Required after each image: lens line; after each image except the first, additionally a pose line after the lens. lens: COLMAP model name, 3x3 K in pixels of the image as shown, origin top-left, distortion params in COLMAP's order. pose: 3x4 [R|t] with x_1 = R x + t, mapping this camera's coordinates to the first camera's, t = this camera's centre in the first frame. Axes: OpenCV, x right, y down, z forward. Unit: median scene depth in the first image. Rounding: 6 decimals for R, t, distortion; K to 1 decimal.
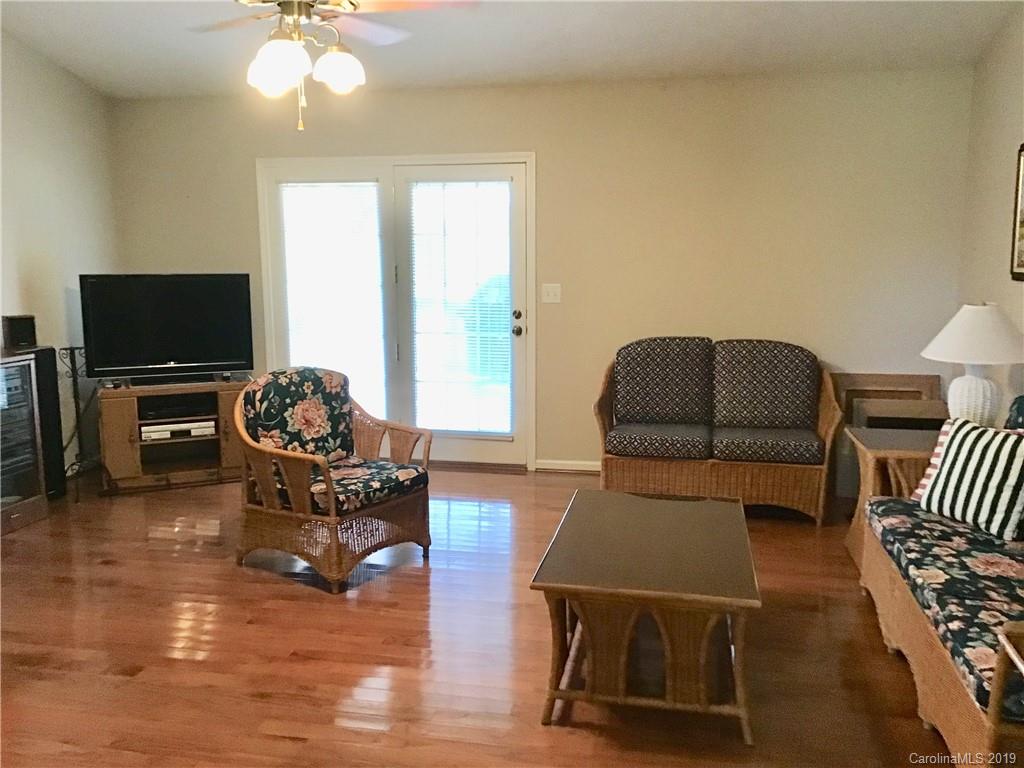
lens RADIAL K [[909.6, 0, 511.3], [0, 909.6, 384.3], [0, 0, 1]] dist [0.037951, -0.014908]
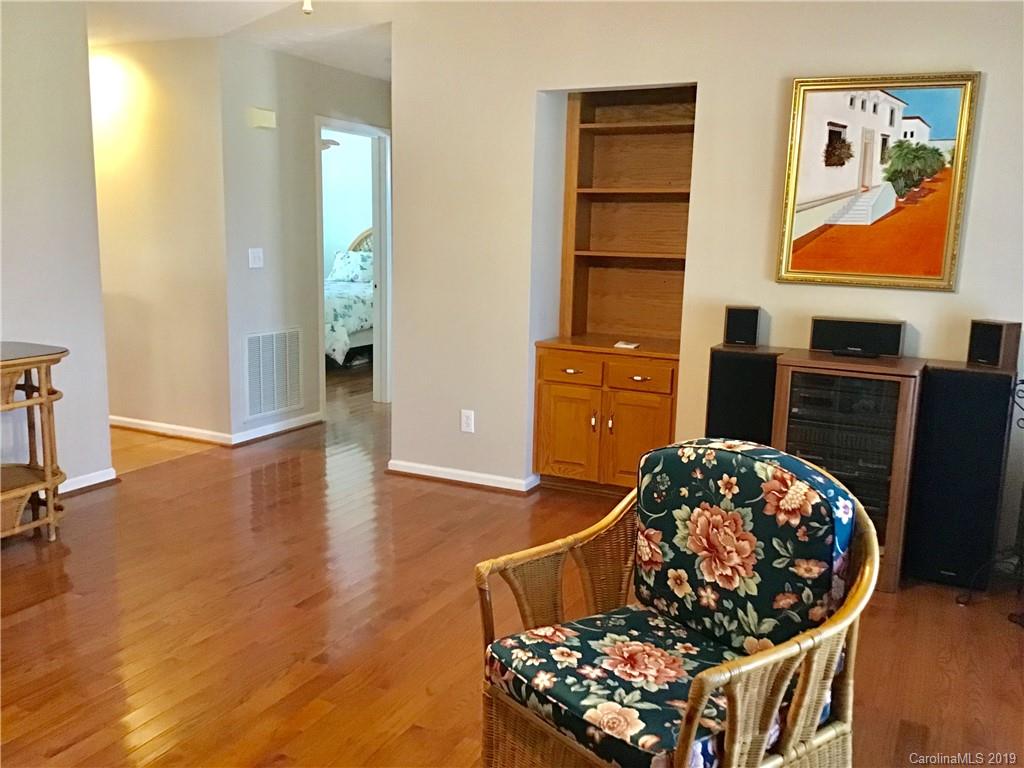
lens RADIAL K [[909.6, 0, 510.8], [0, 909.6, 382.8], [0, 0, 1]] dist [0.037951, -0.014908]
pose [[-0.260059, 0.162620, -0.951800, 0.287400], [-0.170399, 0.962517, 0.211009, -0.140961], [0.950439, 0.217060, -0.222601, 1.002439]]
